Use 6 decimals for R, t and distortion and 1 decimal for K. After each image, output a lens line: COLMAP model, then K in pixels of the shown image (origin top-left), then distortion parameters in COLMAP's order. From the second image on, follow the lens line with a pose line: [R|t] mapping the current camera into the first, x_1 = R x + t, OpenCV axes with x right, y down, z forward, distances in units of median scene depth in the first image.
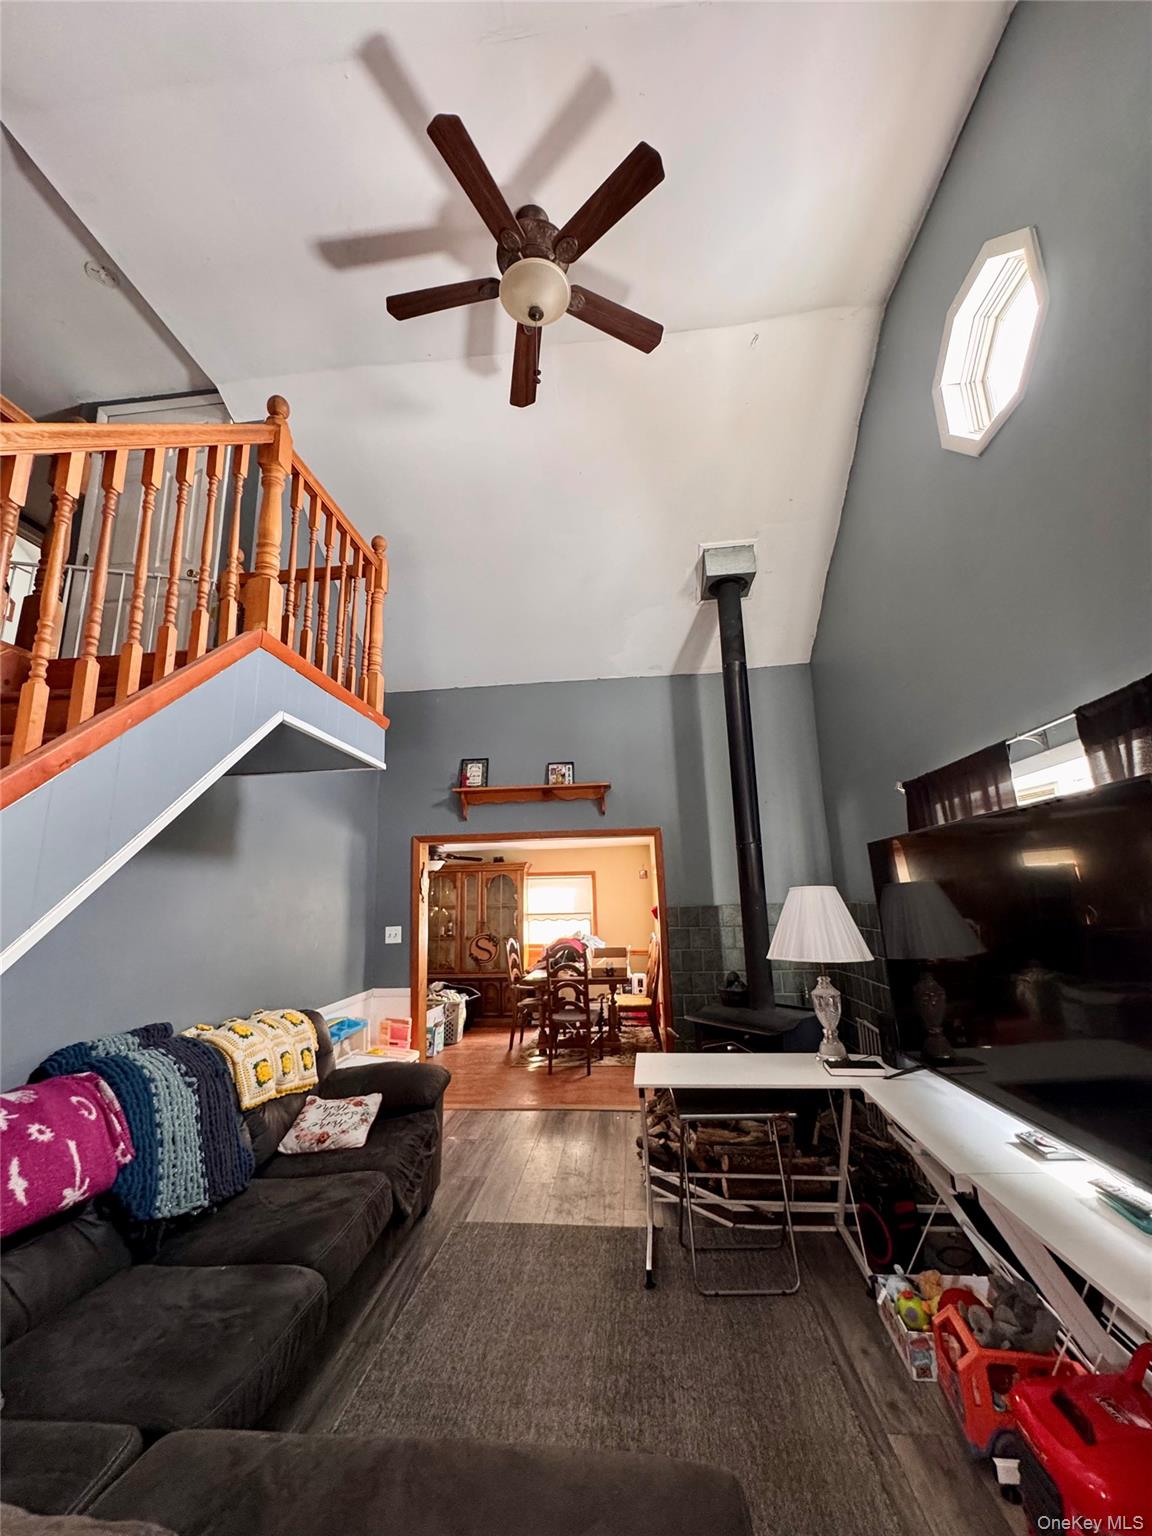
lens RADIAL K [[610.9, 0, 577.2], [0, 610.9, 767.1], [0, 0, 1]] dist [-0.004467, 0.000764]
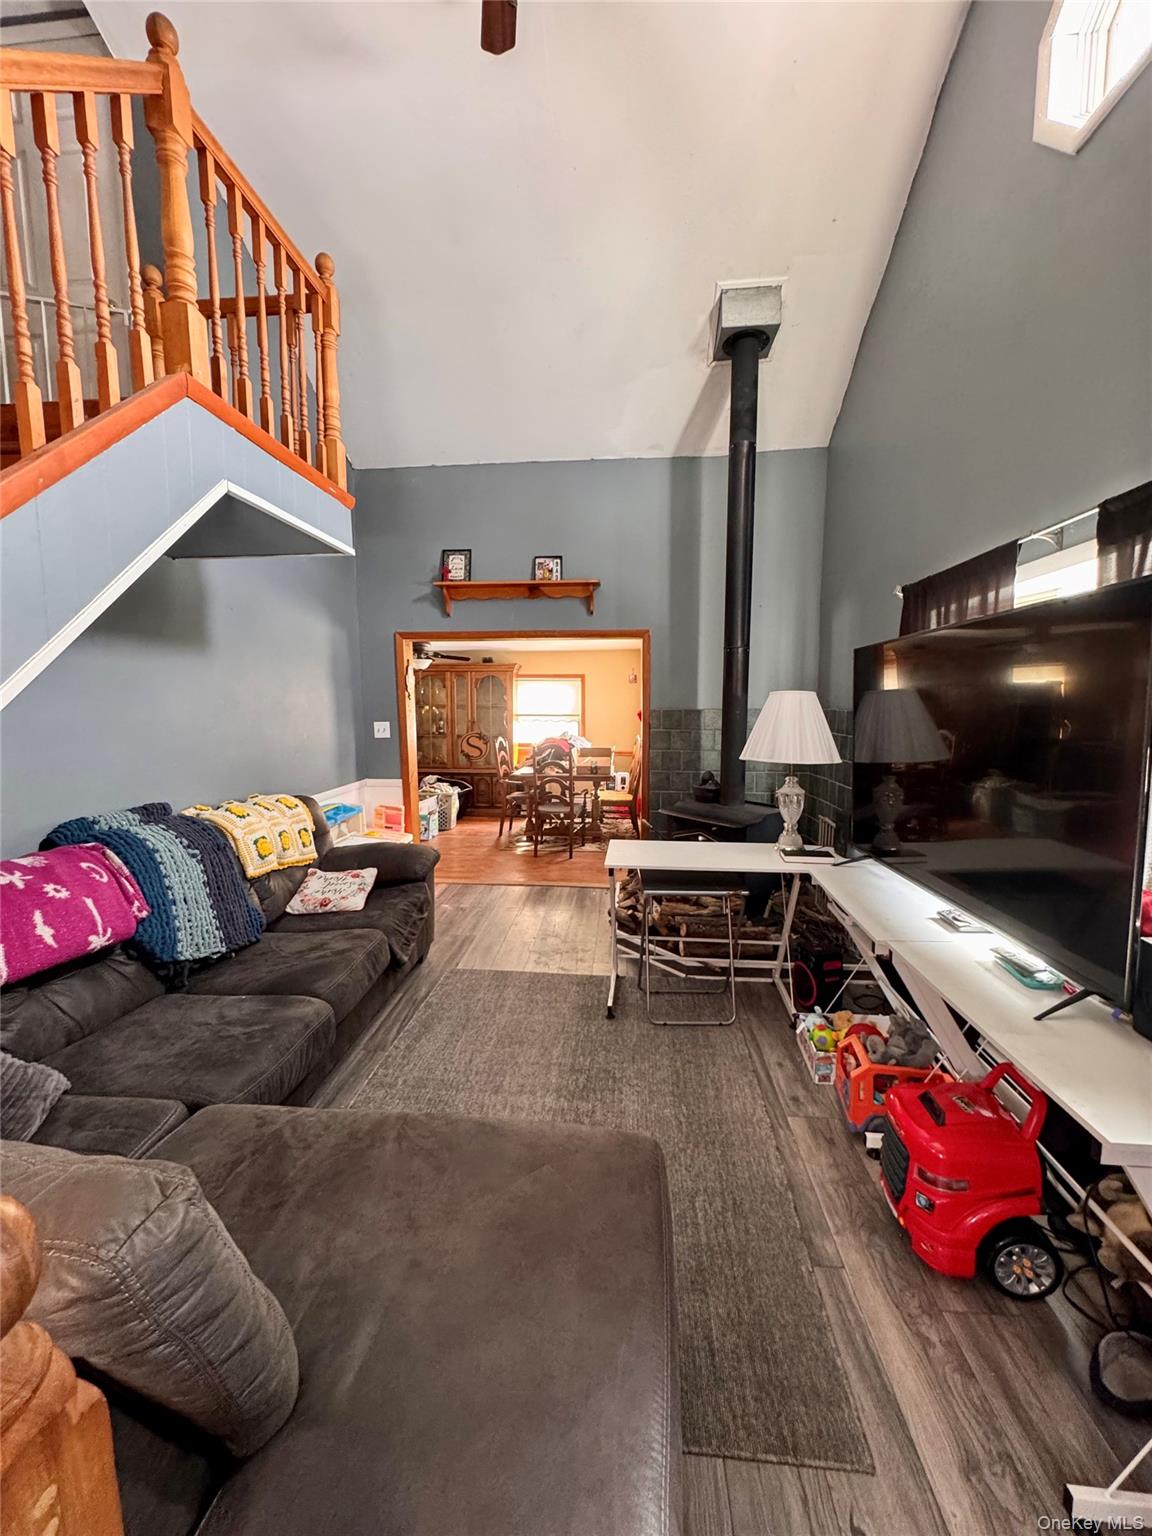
lens RADIAL K [[610.9, 0, 576.7], [0, 610.9, 767.7], [0, 0, 1]] dist [-0.004467, 0.000764]
pose [[0.999617, 0.024500, 0.012873, 0.023393], [-0.027295, 0.949678, 0.312037, 0.012412], [-0.004580, -0.312269, 0.949983, 0.012236]]
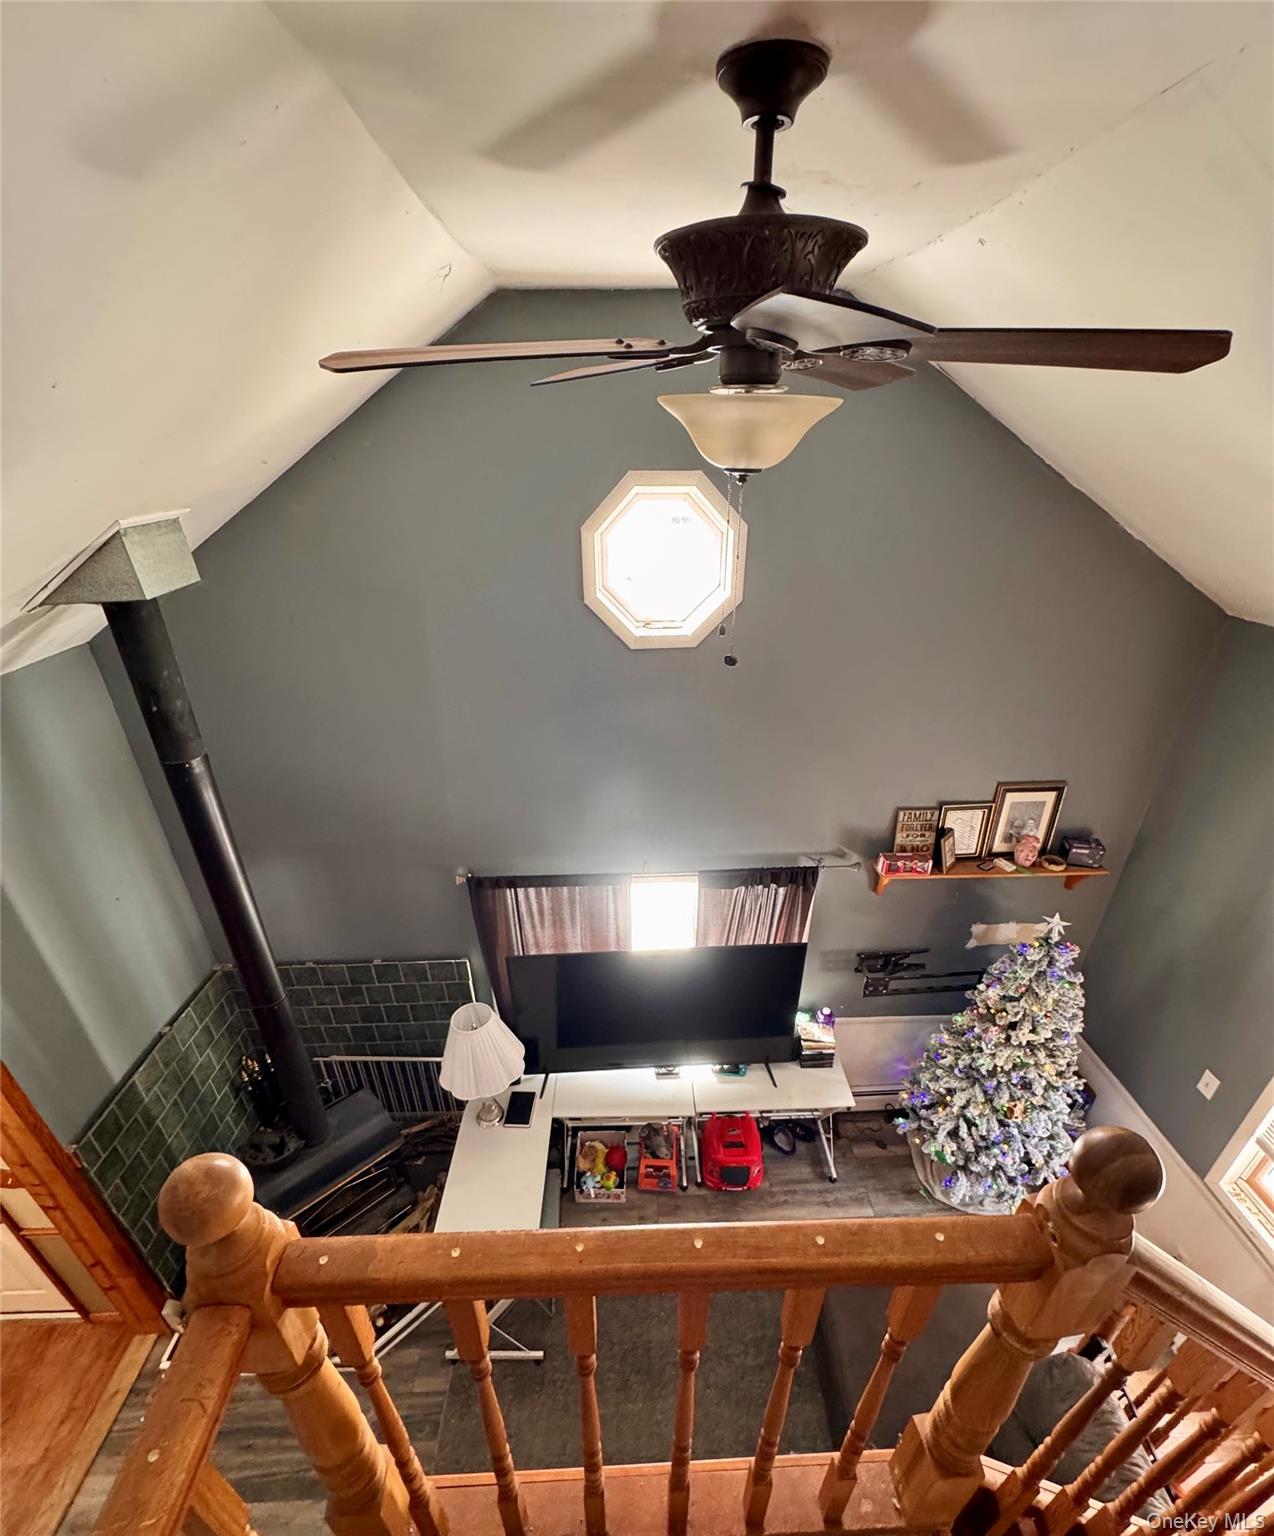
lens RADIAL K [[674.4, 0, 638.8], [0, 674.4, 849.1], [0, 0, 1]] dist [-0.000987, -0.000838]
pose [[-0.132488, -0.475102, 0.869899, -0.575481], [-0.198778, 0.872542, 0.446271, -0.692437], [-0.971048, -0.113791, -0.210041, 1.109327]]
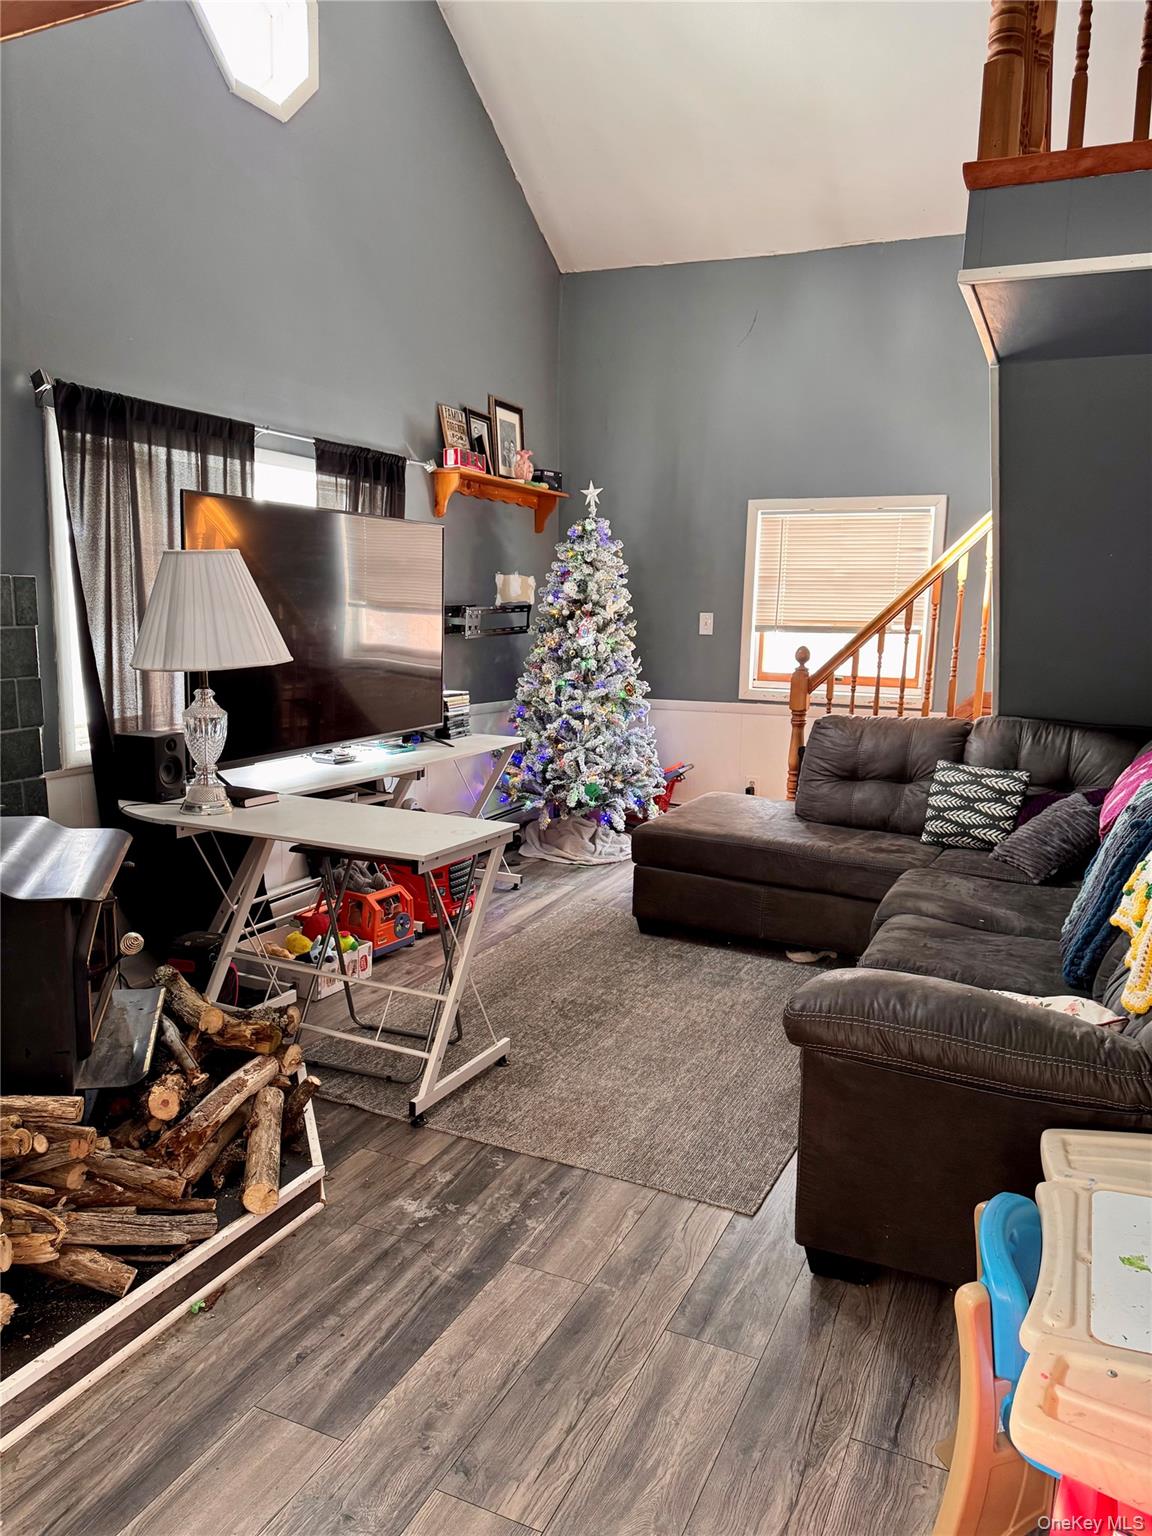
lens RADIAL K [[1077.0, 0, 576.8], [0, 1077.0, 774.7], [0, 0, 1]] dist [0.061283, -0.070820]
pose [[-0.942893, -0.039395, 0.330758, -0.377373], [-0.061475, 0.996505, -0.056557, 0.499119], [-0.327374, -0.073661, -0.942019, 2.086123]]
